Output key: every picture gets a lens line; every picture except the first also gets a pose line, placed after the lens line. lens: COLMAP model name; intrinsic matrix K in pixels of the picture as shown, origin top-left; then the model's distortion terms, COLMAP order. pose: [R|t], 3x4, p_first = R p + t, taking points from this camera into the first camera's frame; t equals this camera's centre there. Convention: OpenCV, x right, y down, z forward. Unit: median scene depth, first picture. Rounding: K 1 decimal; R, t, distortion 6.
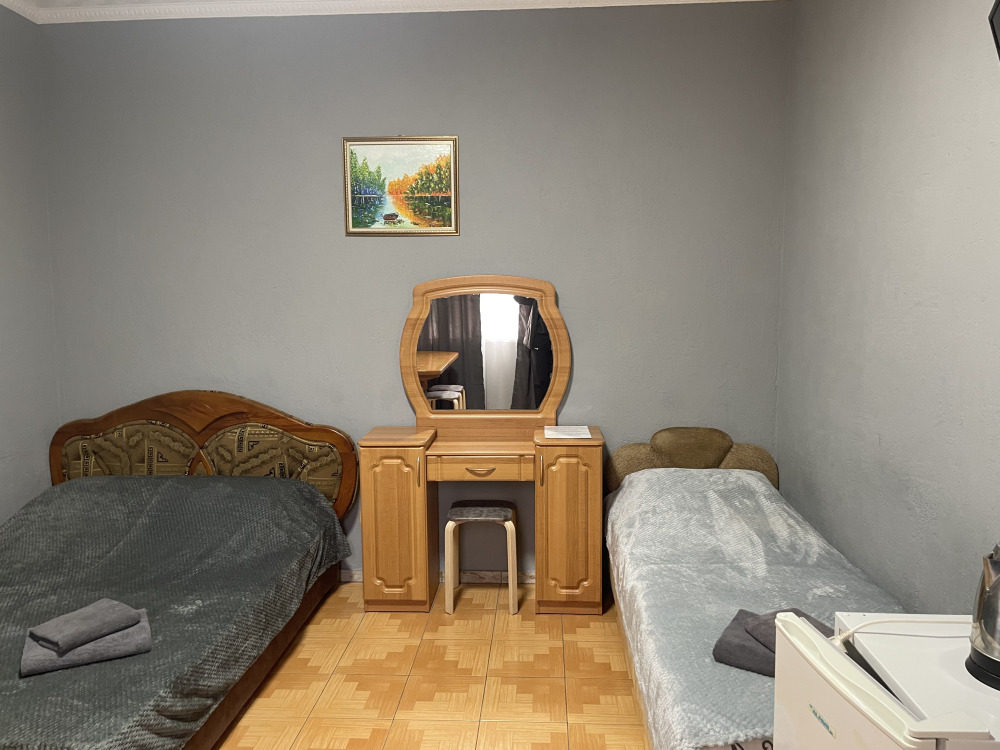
lens RADIAL K [[766.5, 0, 499.9], [0, 766.5, 358.4], [0, 0, 1]] dist [0.088639, -0.120330]
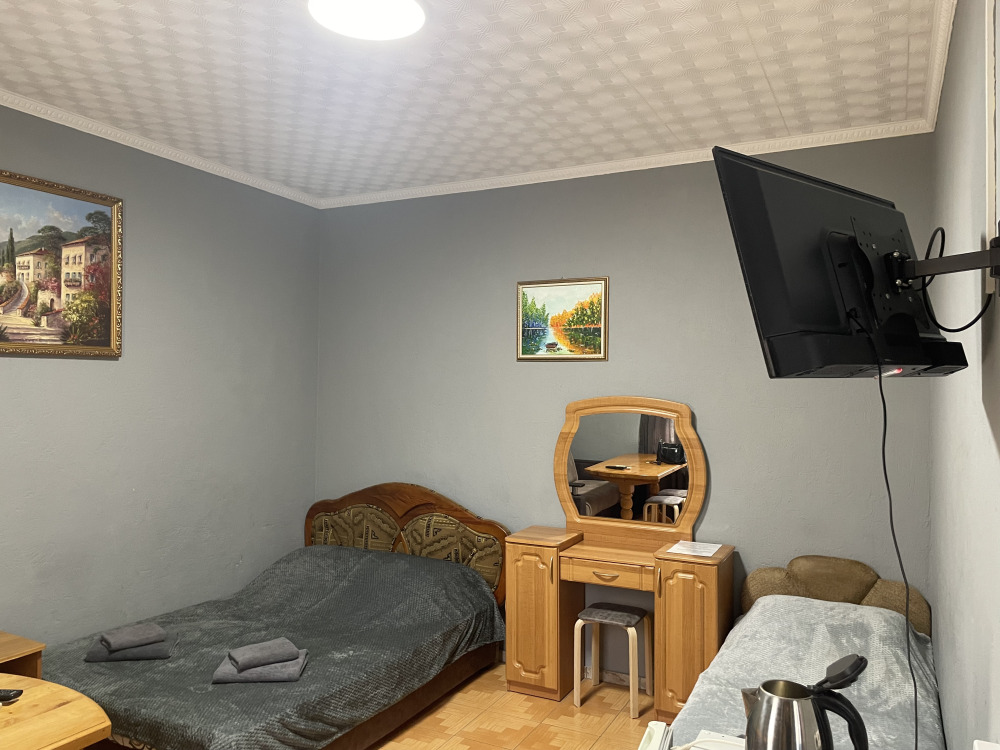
lens RADIAL K [[766.5, 0, 499.9], [0, 766.5, 358.4], [0, 0, 1]] dist [0.088639, -0.120330]
pose [[0.914497, 0.002802, -0.404583, 0.280893], [-0.050617, 0.992912, -0.107536, -0.036323], [0.401414, 0.118820, 0.908157, -0.104044]]
